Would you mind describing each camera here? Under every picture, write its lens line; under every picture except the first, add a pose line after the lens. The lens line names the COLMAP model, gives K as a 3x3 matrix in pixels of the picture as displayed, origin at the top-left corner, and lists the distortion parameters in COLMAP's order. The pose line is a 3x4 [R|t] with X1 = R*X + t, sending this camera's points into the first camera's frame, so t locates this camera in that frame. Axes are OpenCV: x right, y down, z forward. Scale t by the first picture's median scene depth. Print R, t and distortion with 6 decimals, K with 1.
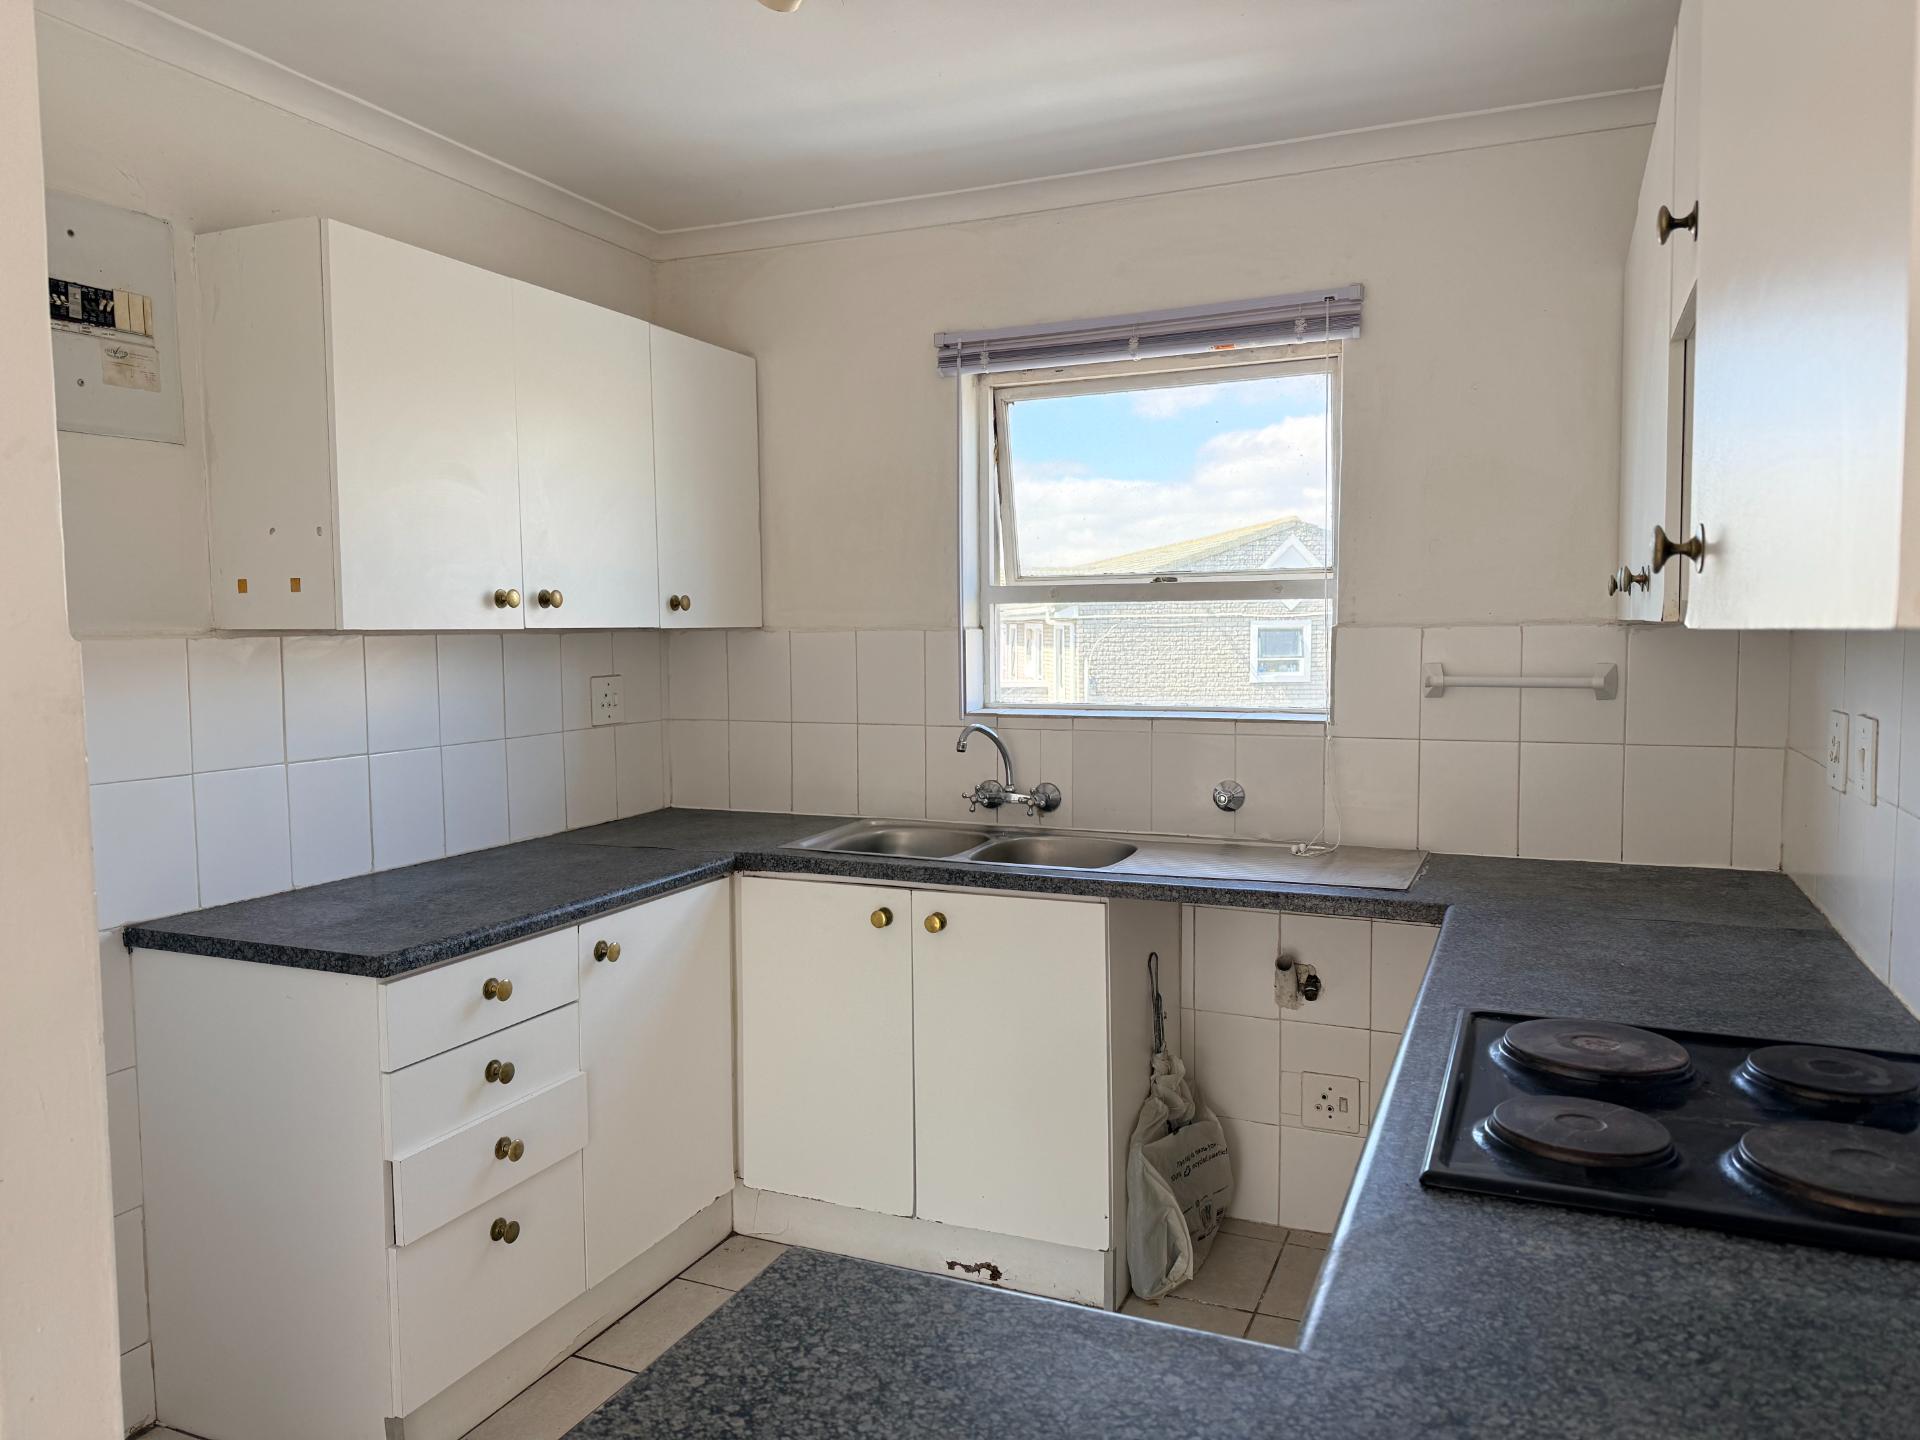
lens RADIAL K [[1335.6, 0, 952.6], [0, 1335.6, 722.2], [0, 0, 1]] dist [0.063204, -0.067215]
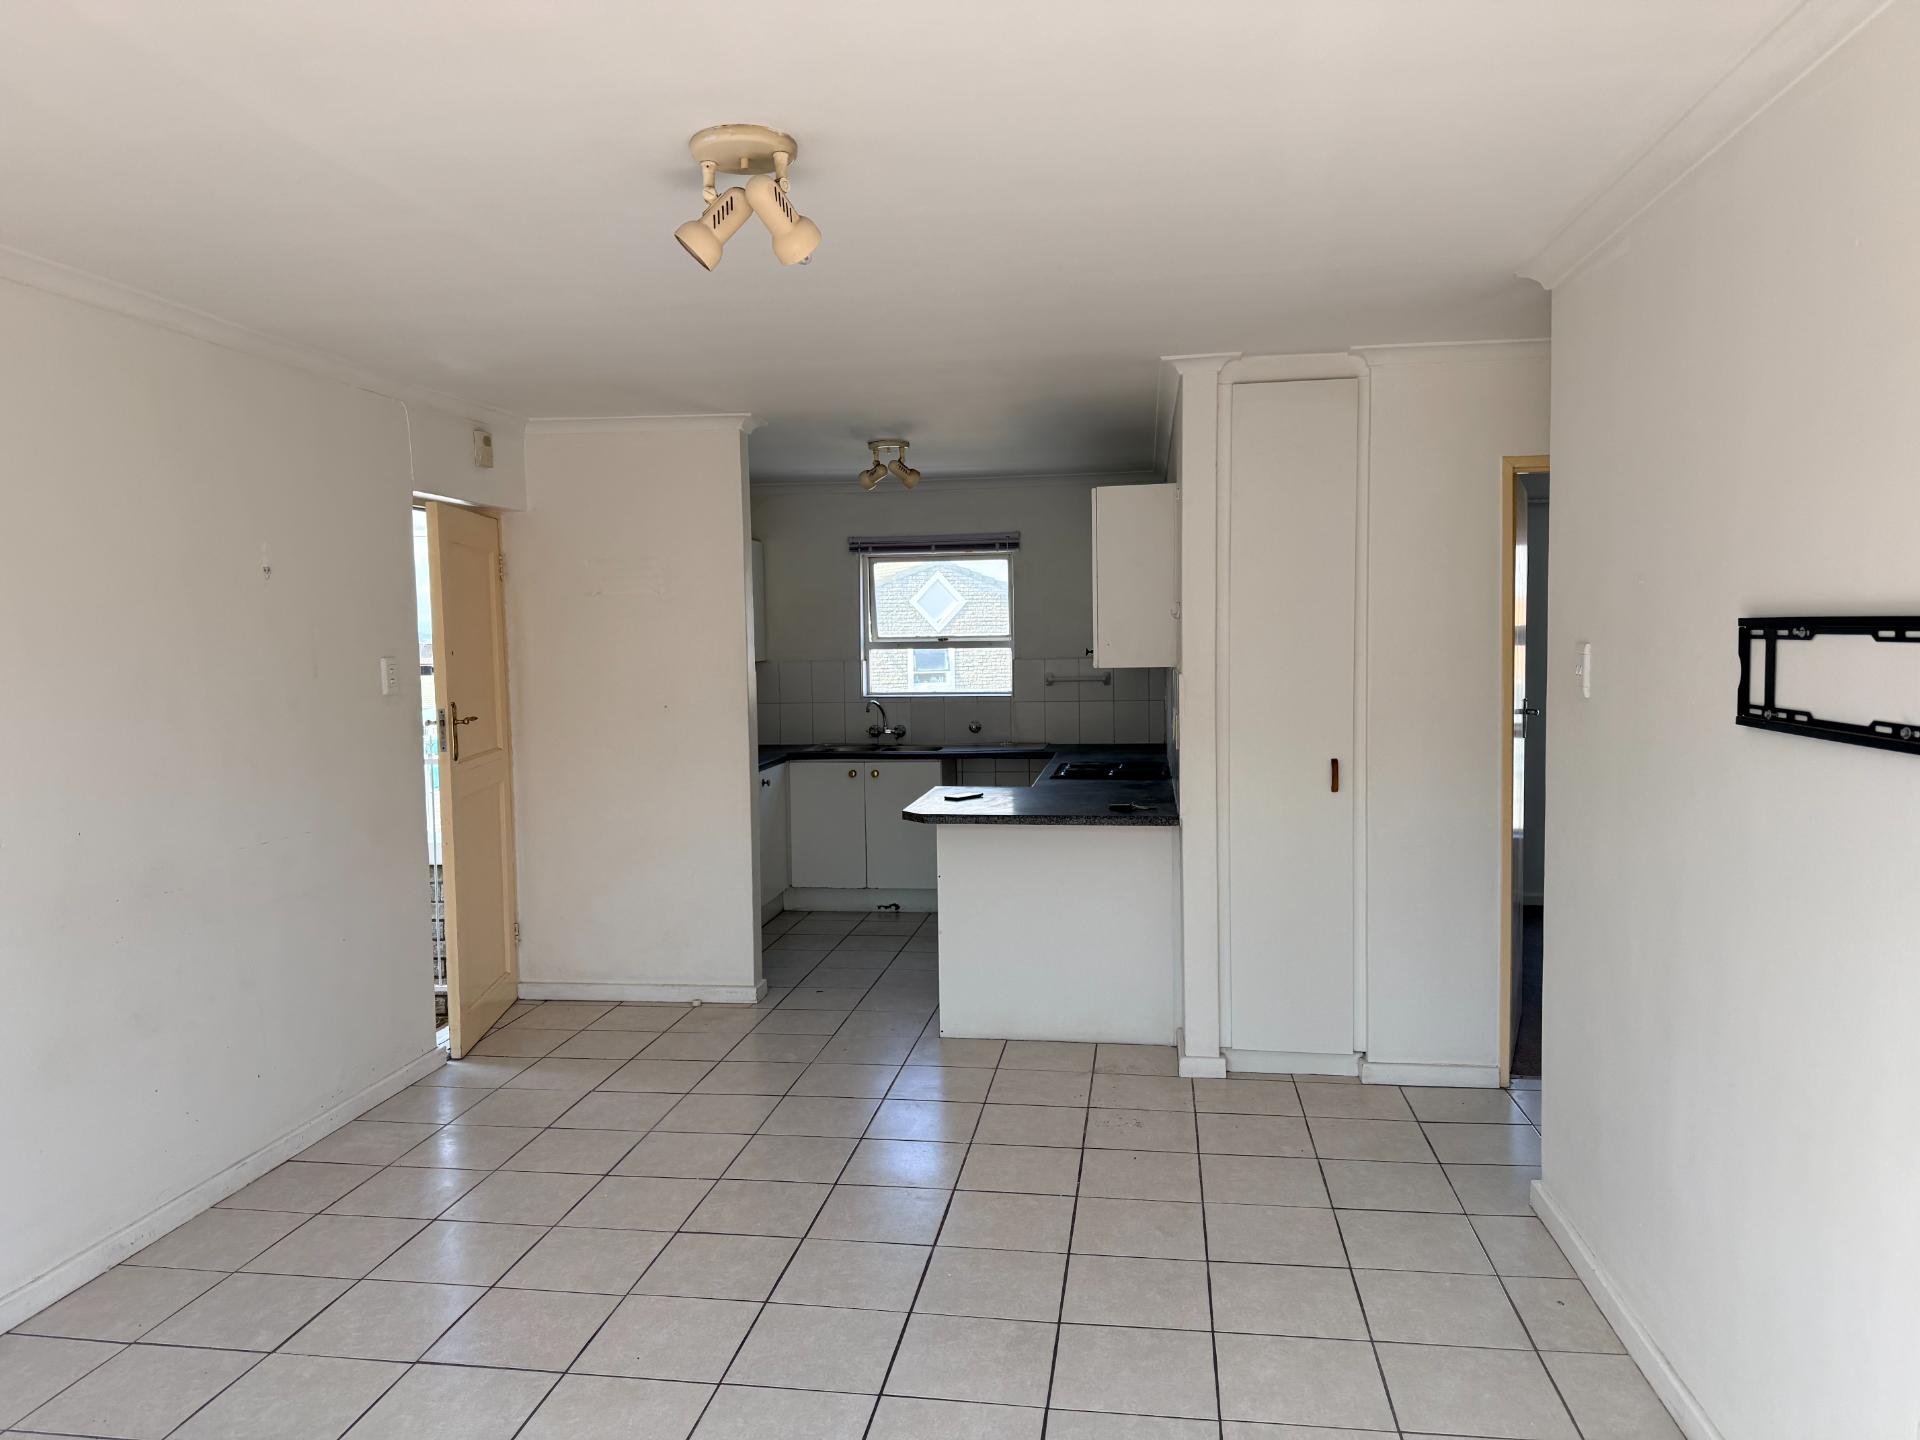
lens RADIAL K [[1335.6, 0, 964.9], [0, 1335.6, 723.3], [0, 0, 1]] dist [0.063204, -0.067215]
pose [[0.961001, -0.024995, 0.275414, -0.483700], [0.027834, 0.999592, -0.006404, 0.062108], [-0.275141, 0.013820, 0.961304, -1.358203]]
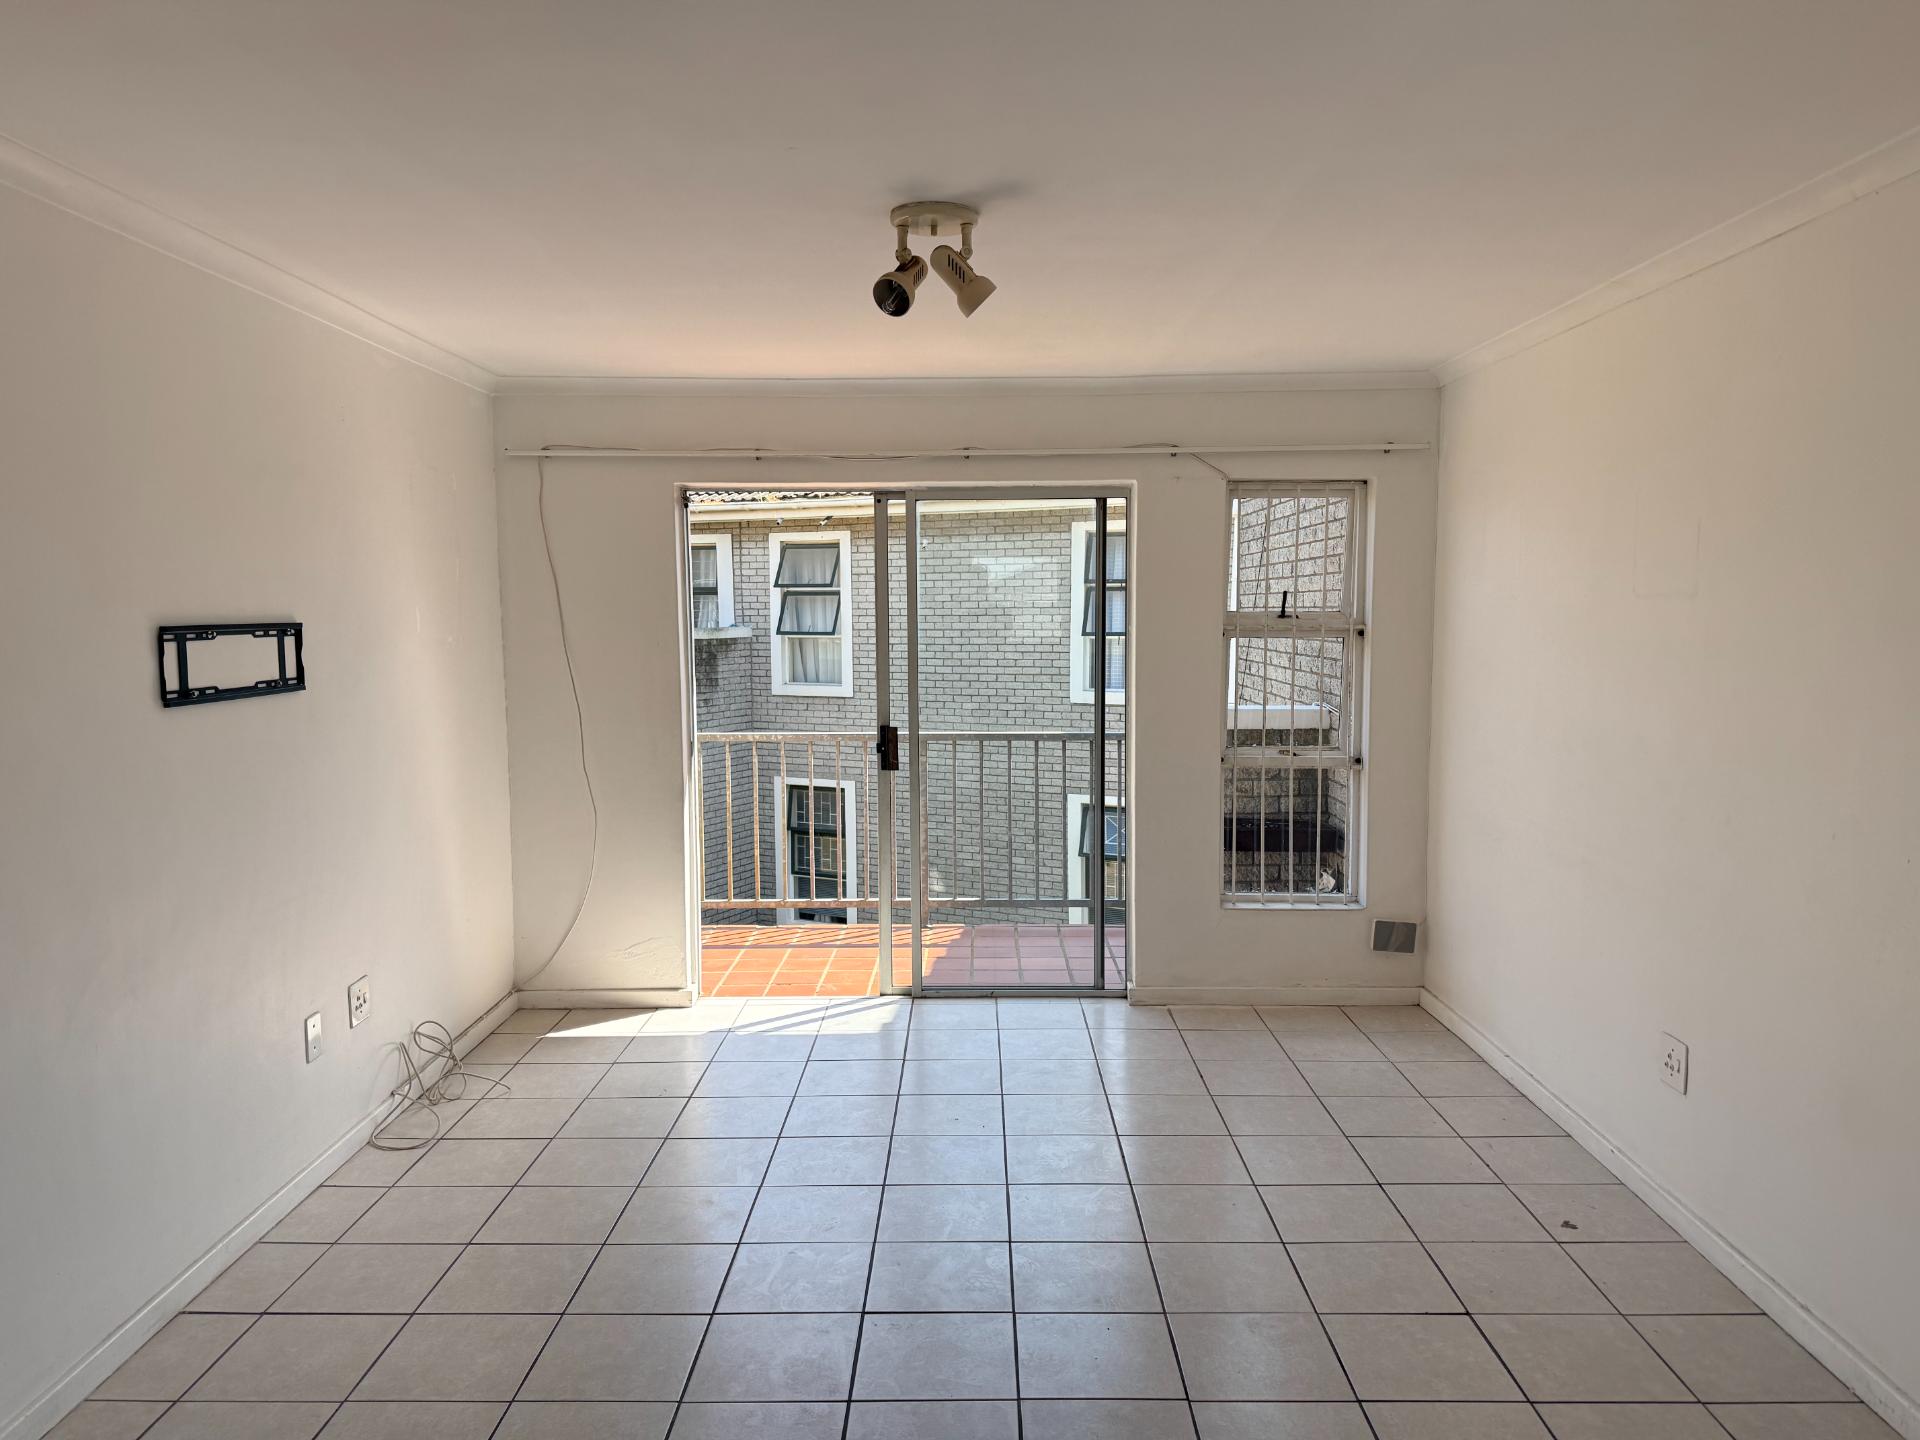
lens RADIAL K [[1335.6, 0, 960.6], [0, 1335.6, 712.4], [0, 0, 1]] dist [0.063204, -0.067215]
pose [[-0.920696, 0.045386, -0.387633, 0.919262], [-0.016291, 0.987881, 0.154359, -0.379842], [0.389941, 0.148433, -0.908798, 3.728370]]
